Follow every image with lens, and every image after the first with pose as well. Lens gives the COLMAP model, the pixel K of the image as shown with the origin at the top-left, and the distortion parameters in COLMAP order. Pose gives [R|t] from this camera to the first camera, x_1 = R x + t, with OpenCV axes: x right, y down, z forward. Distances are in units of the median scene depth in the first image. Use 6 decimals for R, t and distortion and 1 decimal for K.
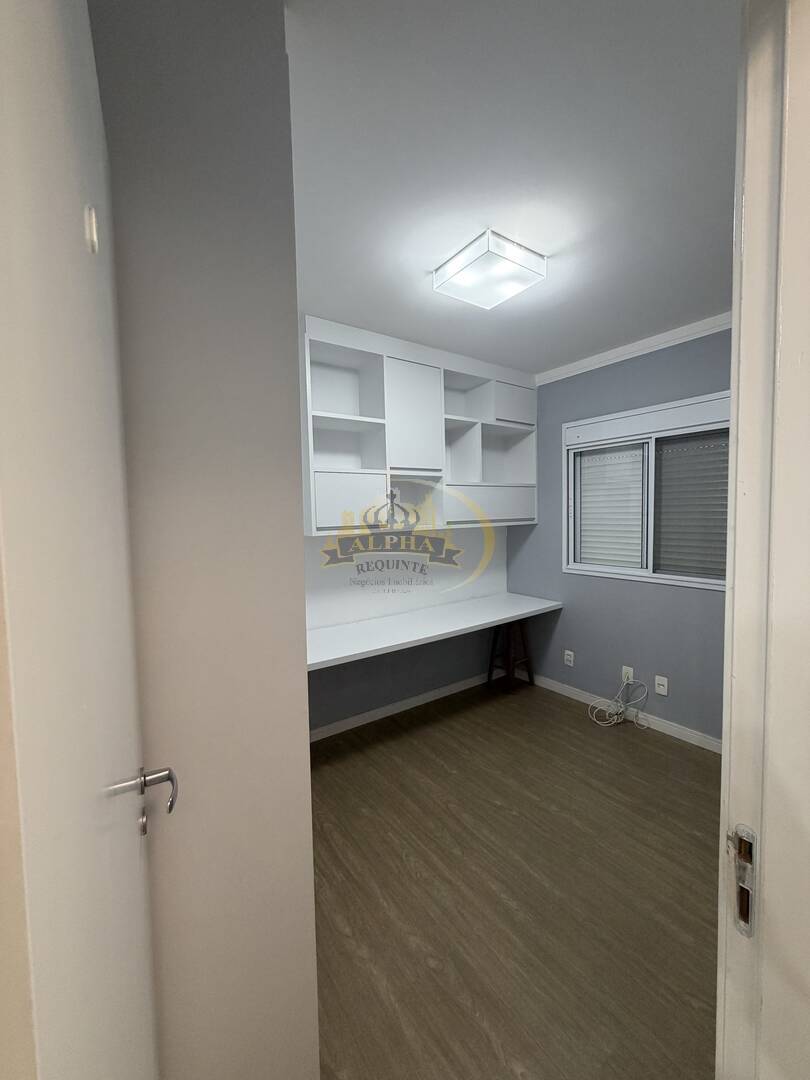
lens RADIAL K [[431.8, 0, 400.5], [0, 431.8, 539.3], [0, 0, 1]] dist [0.000293, 0.000020]
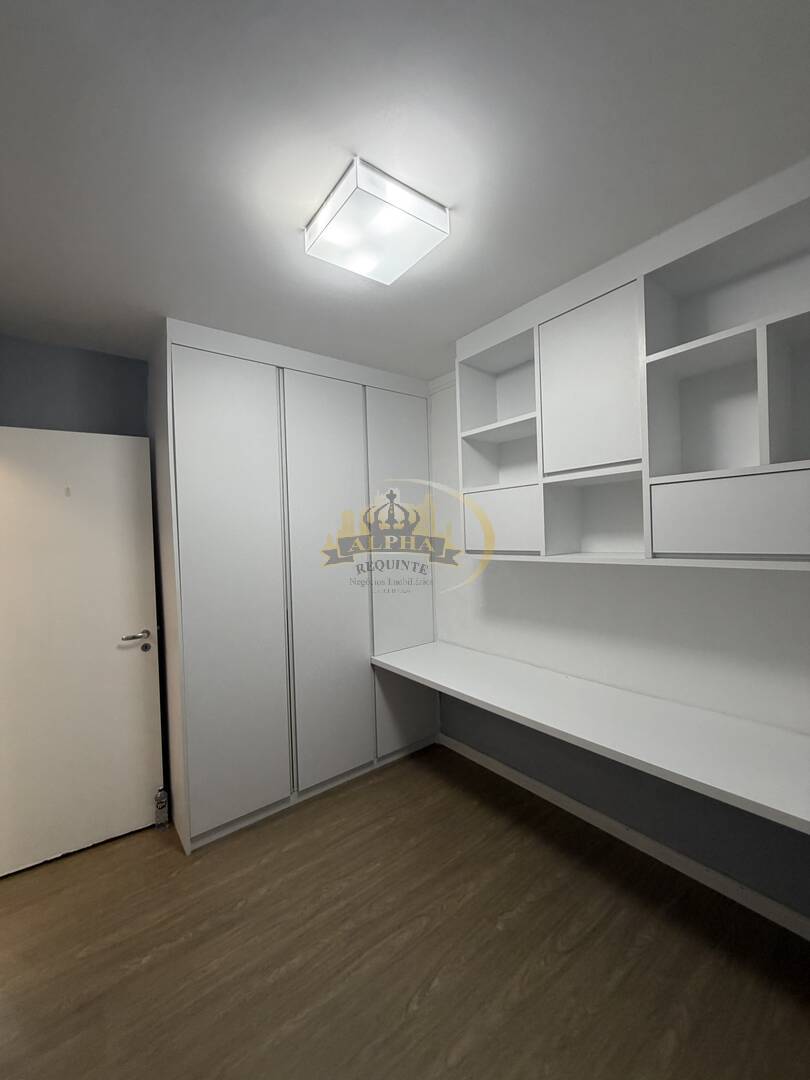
lens RADIAL K [[431.8, 0, 406.7], [0, 431.8, 540.3], [0, 0, 1]] dist [0.000293, 0.000020]
pose [[0.056503, 0.038095, -0.997675, 0.880726], [-0.032198, 0.998822, 0.036316, -0.092385], [0.997883, 0.030071, 0.057663, 0.922206]]
